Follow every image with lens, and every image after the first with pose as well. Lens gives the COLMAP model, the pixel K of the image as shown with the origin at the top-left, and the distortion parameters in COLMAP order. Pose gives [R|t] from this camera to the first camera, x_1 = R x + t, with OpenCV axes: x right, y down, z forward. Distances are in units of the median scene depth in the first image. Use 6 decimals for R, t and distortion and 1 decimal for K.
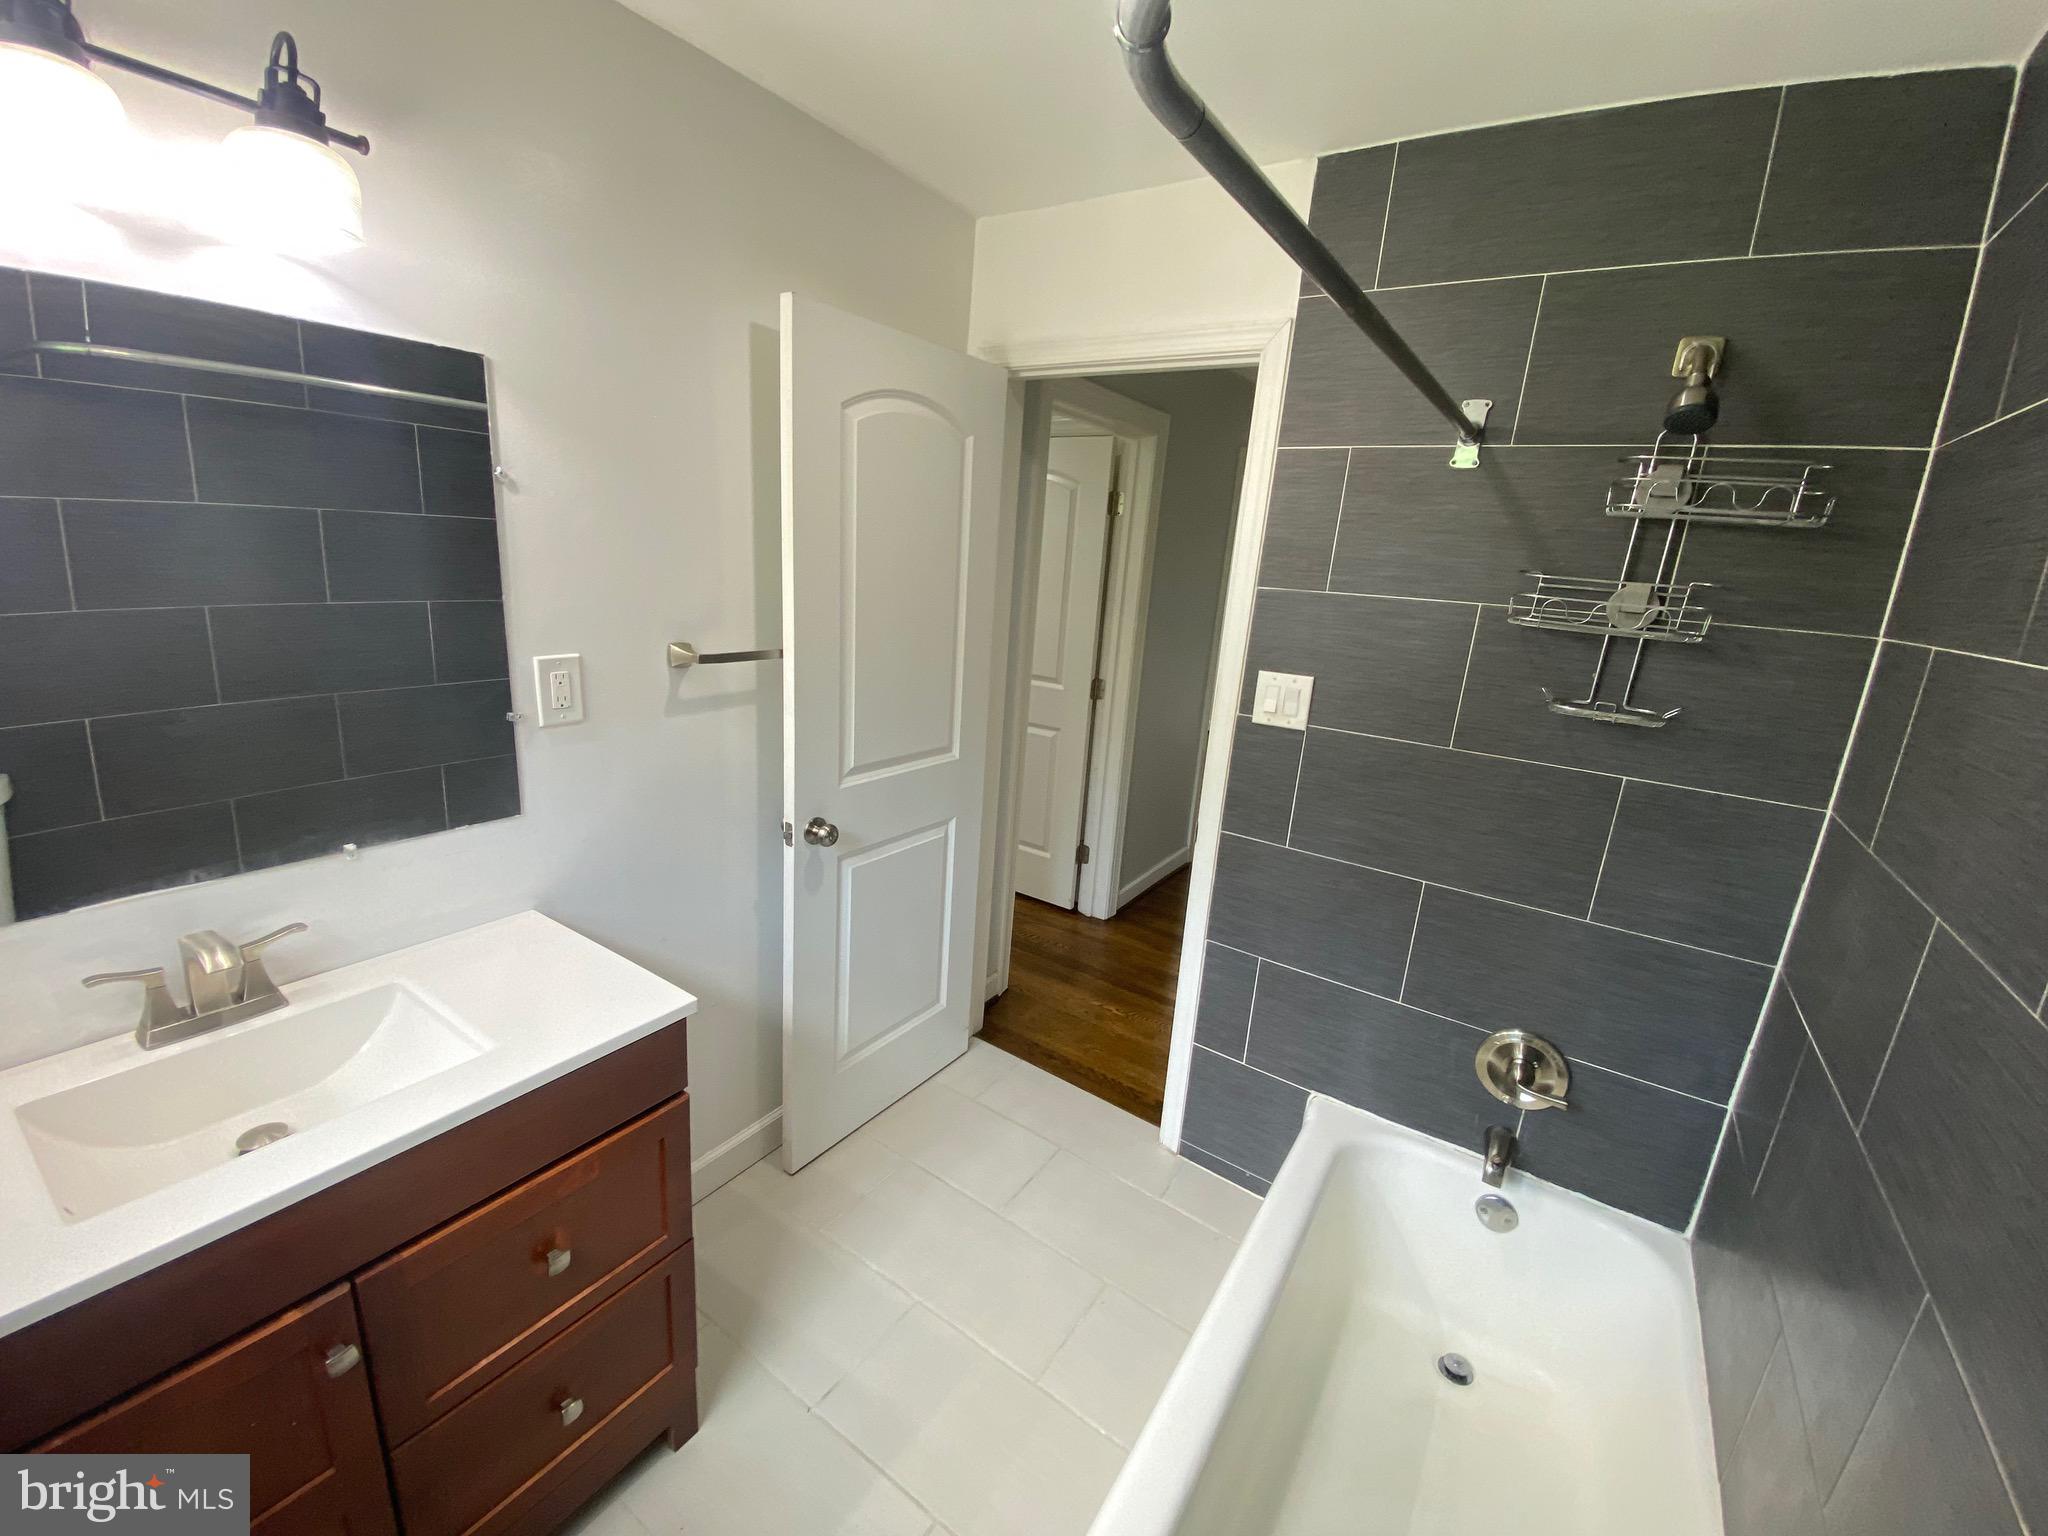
lens RADIAL K [[835.6, 0, 1016.7], [0, 835.6, 760.9], [0, 0, 1]] dist [0.016215, -0.018763]
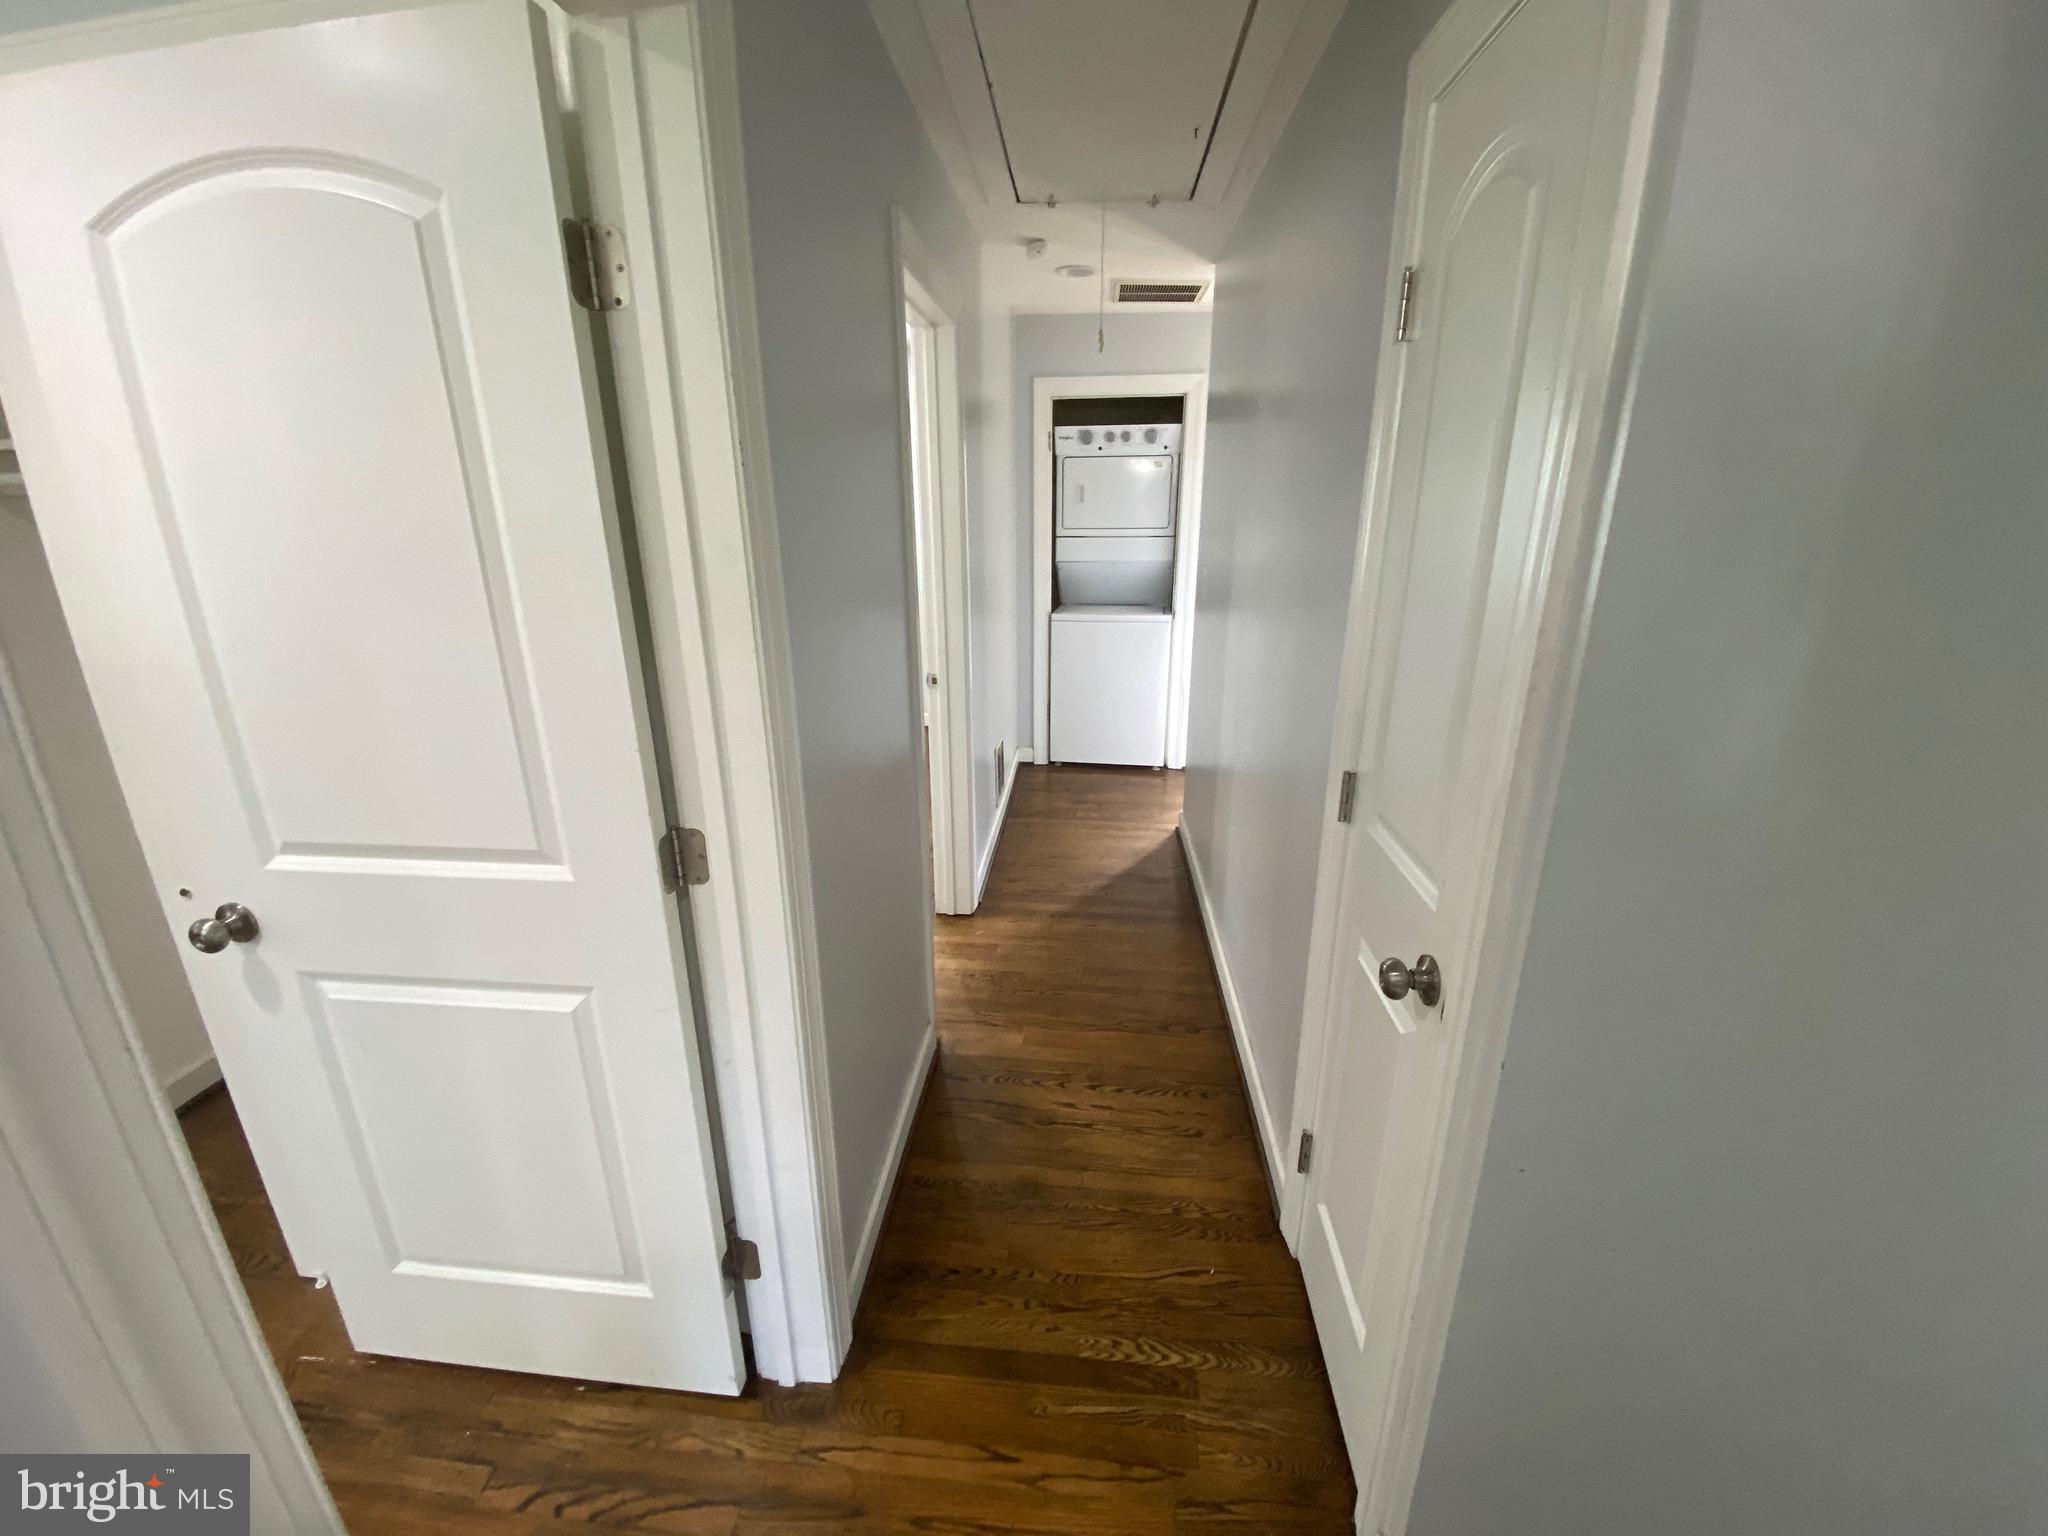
lens RADIAL K [[835.6, 0, 1016.7], [0, 835.6, 760.9], [0, 0, 1]] dist [0.016215, -0.018763]
pose [[0.868768, -0.223060, 0.442138, 0.070934], [0.180048, 0.973986, 0.137599, -0.143828], [-0.461329, -0.039936, 0.886330, 0.620504]]
